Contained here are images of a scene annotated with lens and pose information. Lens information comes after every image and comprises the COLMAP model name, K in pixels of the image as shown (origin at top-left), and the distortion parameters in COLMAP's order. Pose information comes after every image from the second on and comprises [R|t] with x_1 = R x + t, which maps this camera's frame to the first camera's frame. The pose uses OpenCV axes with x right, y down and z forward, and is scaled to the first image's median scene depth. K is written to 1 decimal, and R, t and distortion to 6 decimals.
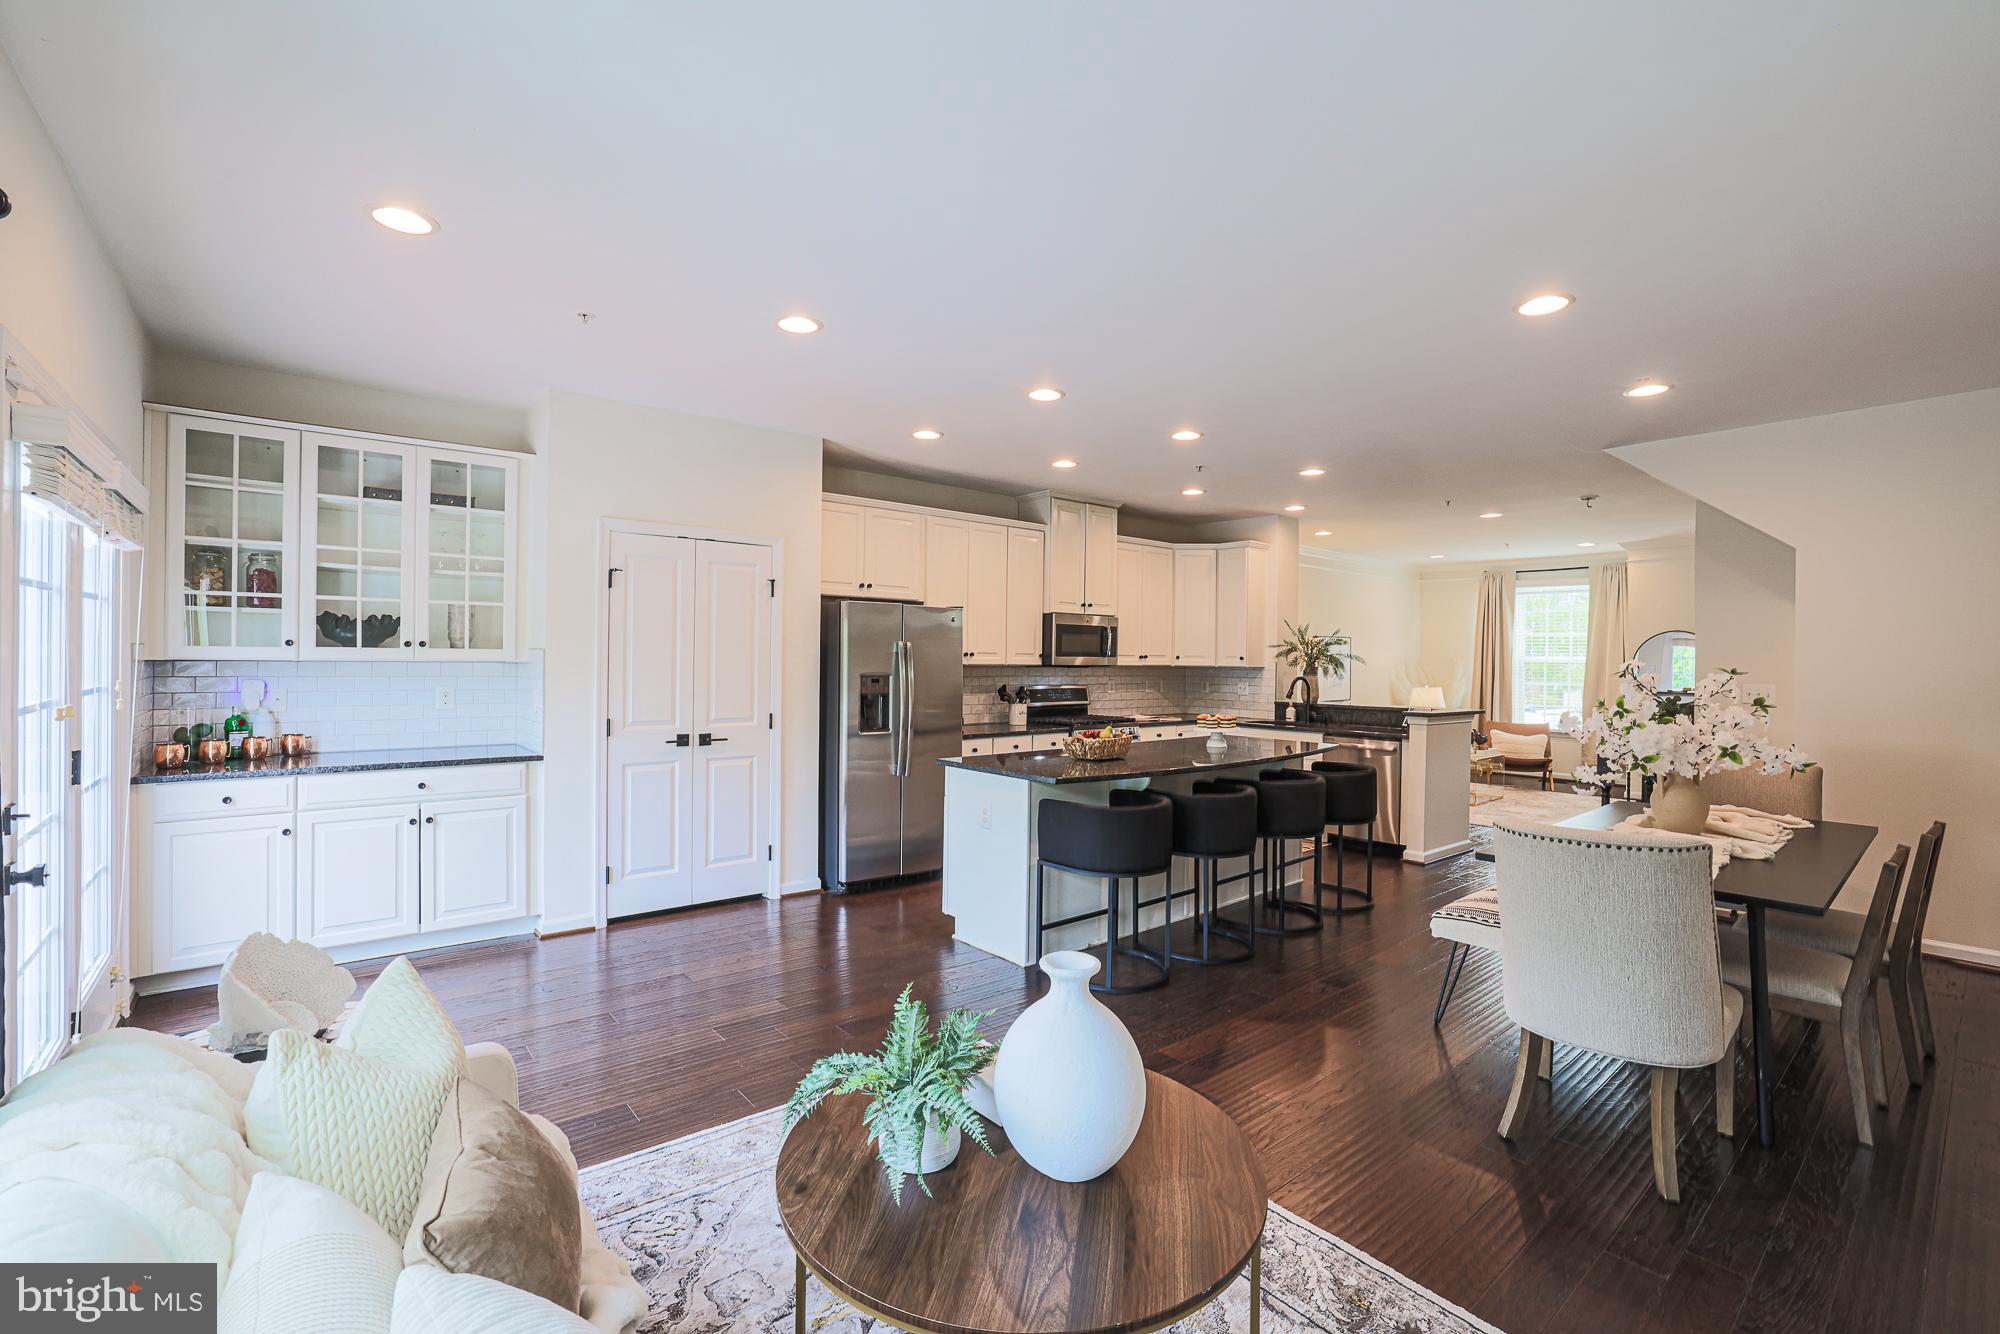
lens RADIAL K [[870.1, 0, 982.7], [0, 870.1, 652.5], [0, 0, 1]] dist [-0.045026, 0.016456]
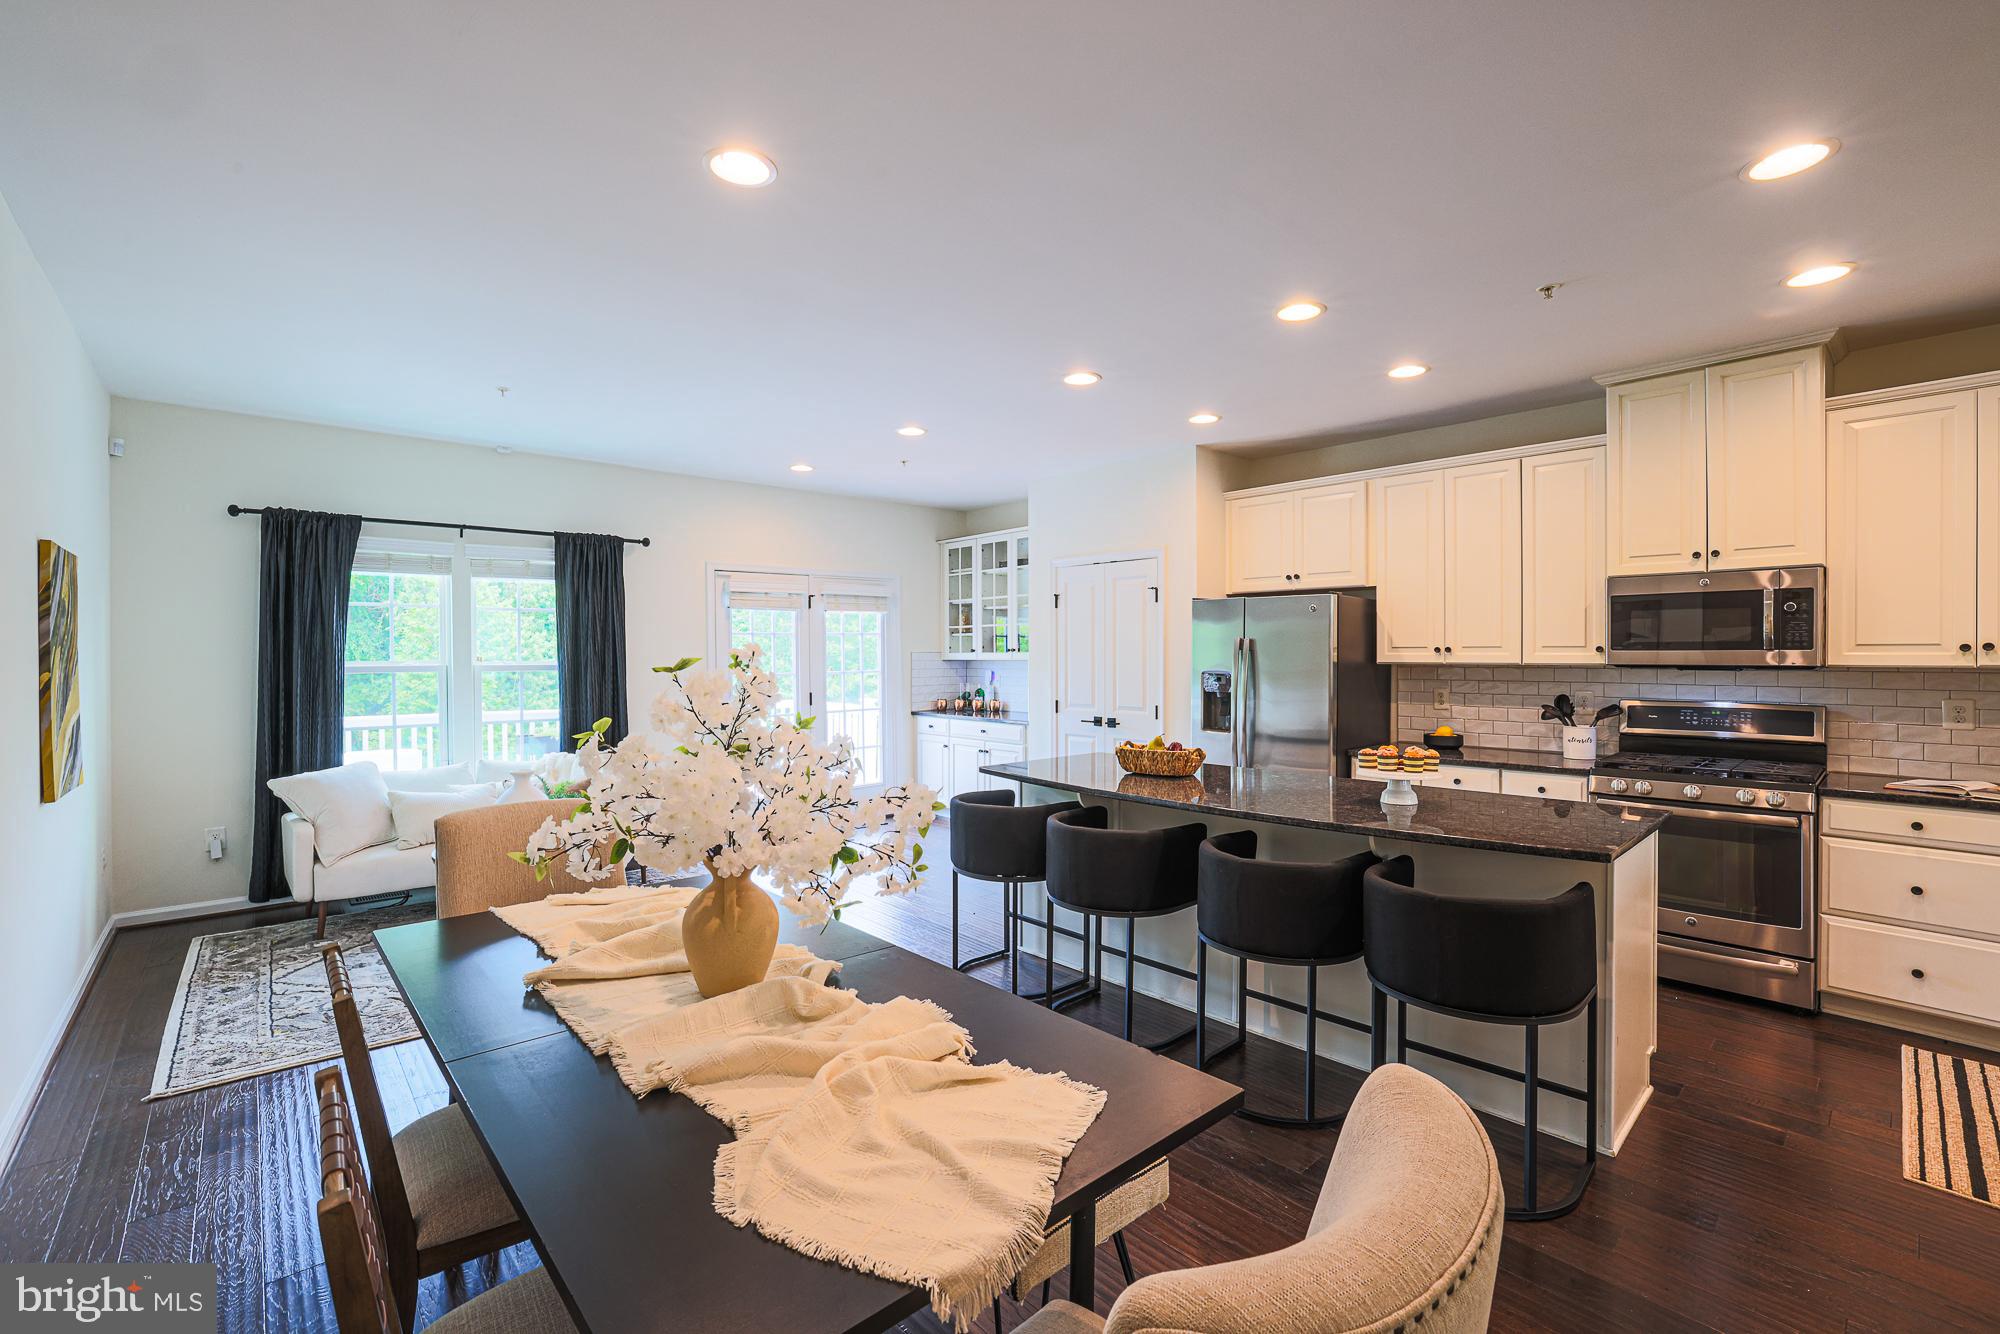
lens RADIAL K [[870.1, 0, 999.2], [0, 870.1, 661.8], [0, 0, 1]] dist [-0.045026, 0.016456]
pose [[0.039292, -0.004607, -0.999217, 0.646895], [0.005834, 0.999973, -0.004381, 0.012854], [0.999211, -0.005657, 0.039318, 0.554938]]
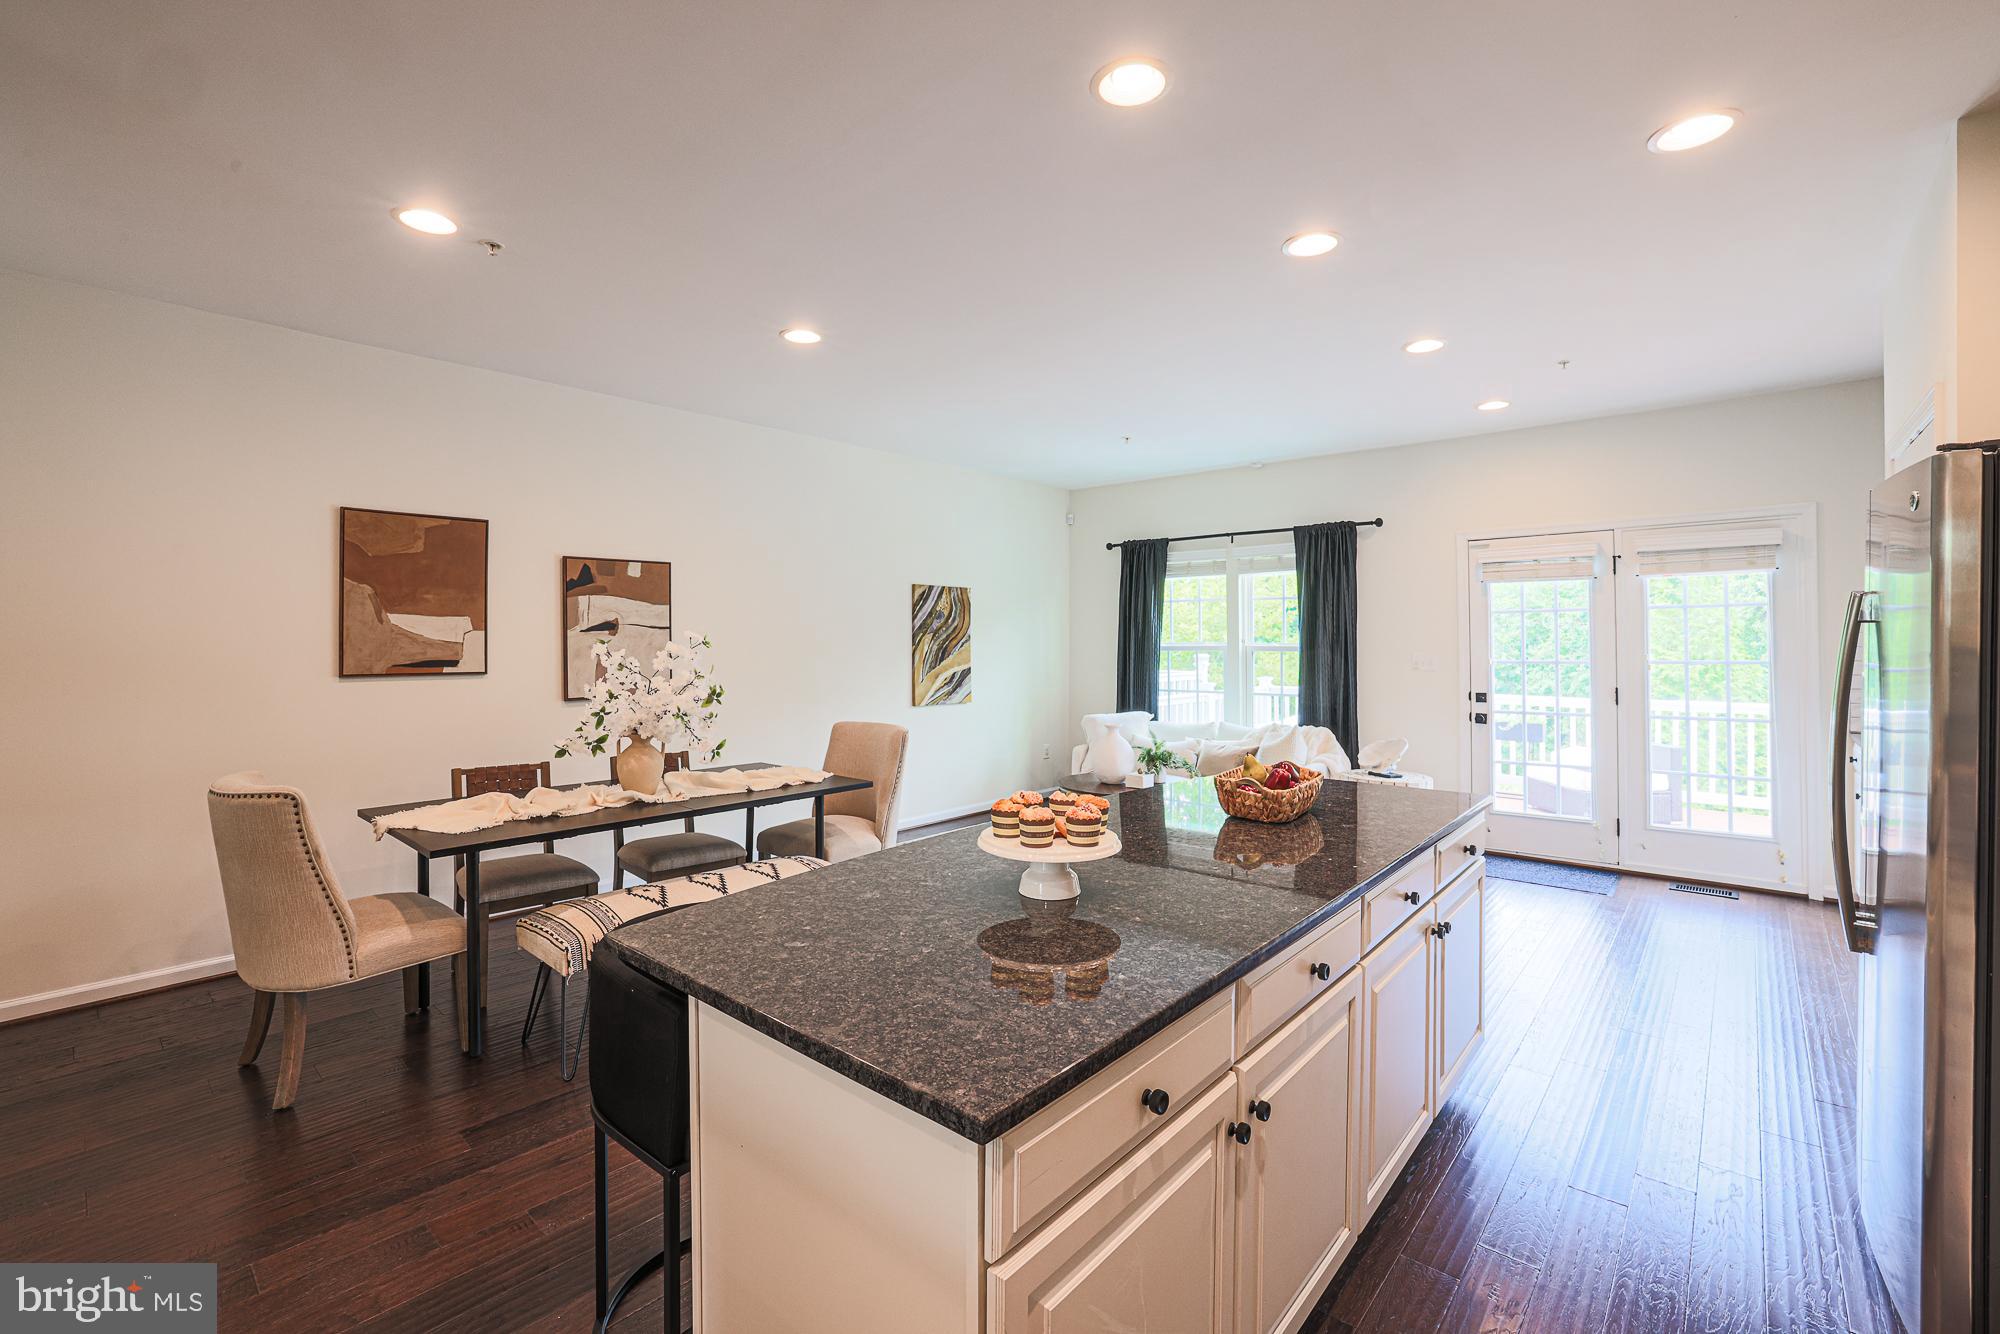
lens RADIAL K [[870.1, 0, 985.3], [0, 870.1, 638.4], [0, 0, 1]] dist [-0.045026, 0.016456]
pose [[-0.988391, -0.010676, -0.151558, 0.267247], [-0.009542, 0.999921, -0.008209, 0.011480], [0.151634, -0.006668, -0.988414, 1.025554]]
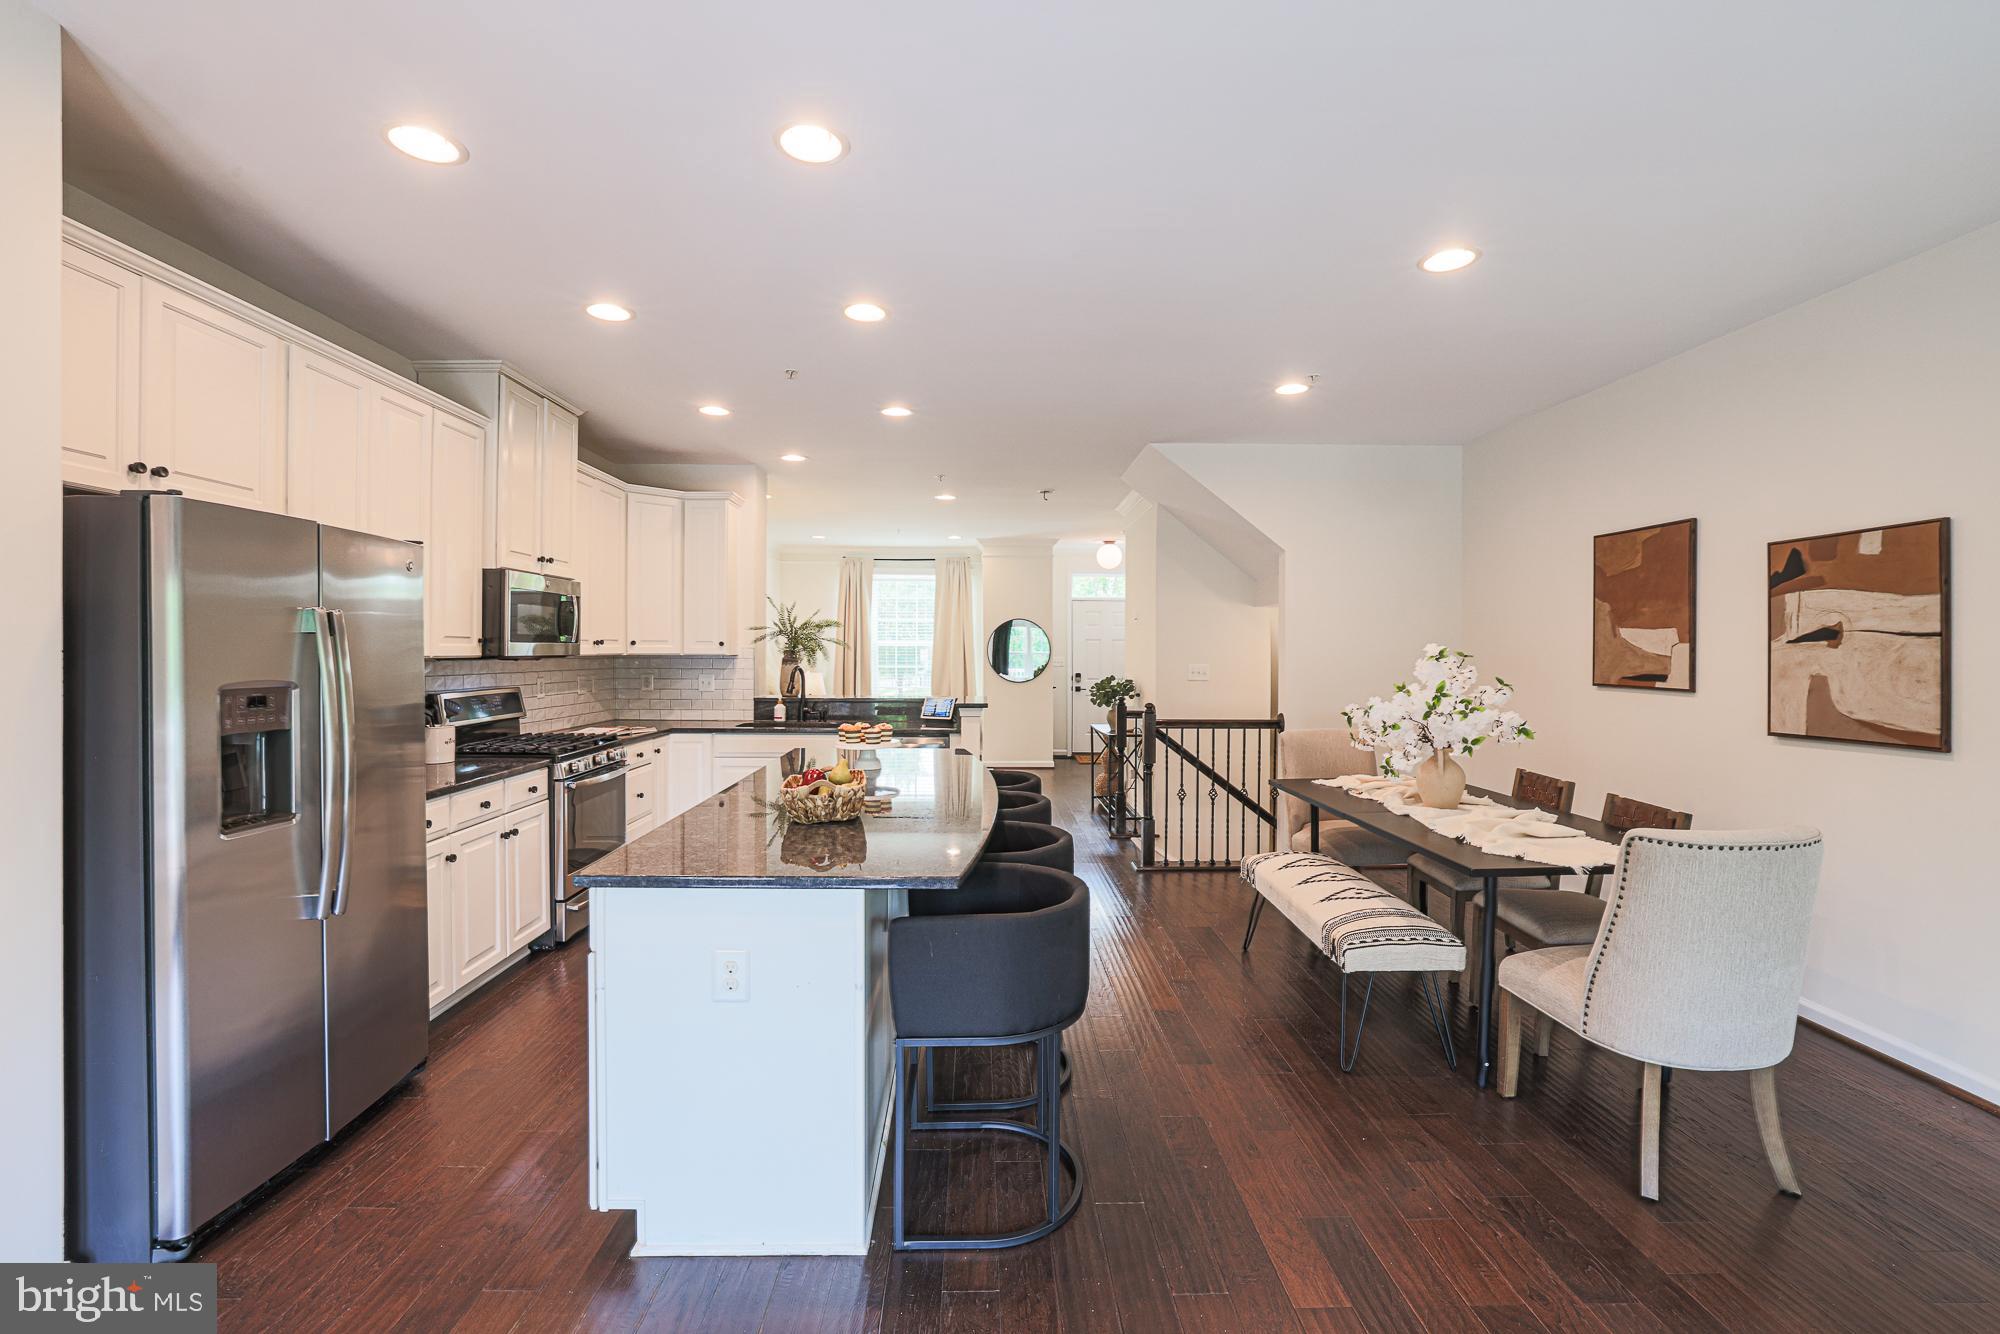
lens RADIAL K [[870.1, 0, 985.6], [0, 870.1, 655.9], [0, 0, 1]] dist [-0.045026, 0.016456]
pose [[0.629776, -0.014997, 0.776632, -0.169584], [-0.001006, 0.999797, 0.020122, 0.002002], [-0.776776, -0.013453, 0.629633, 0.372137]]
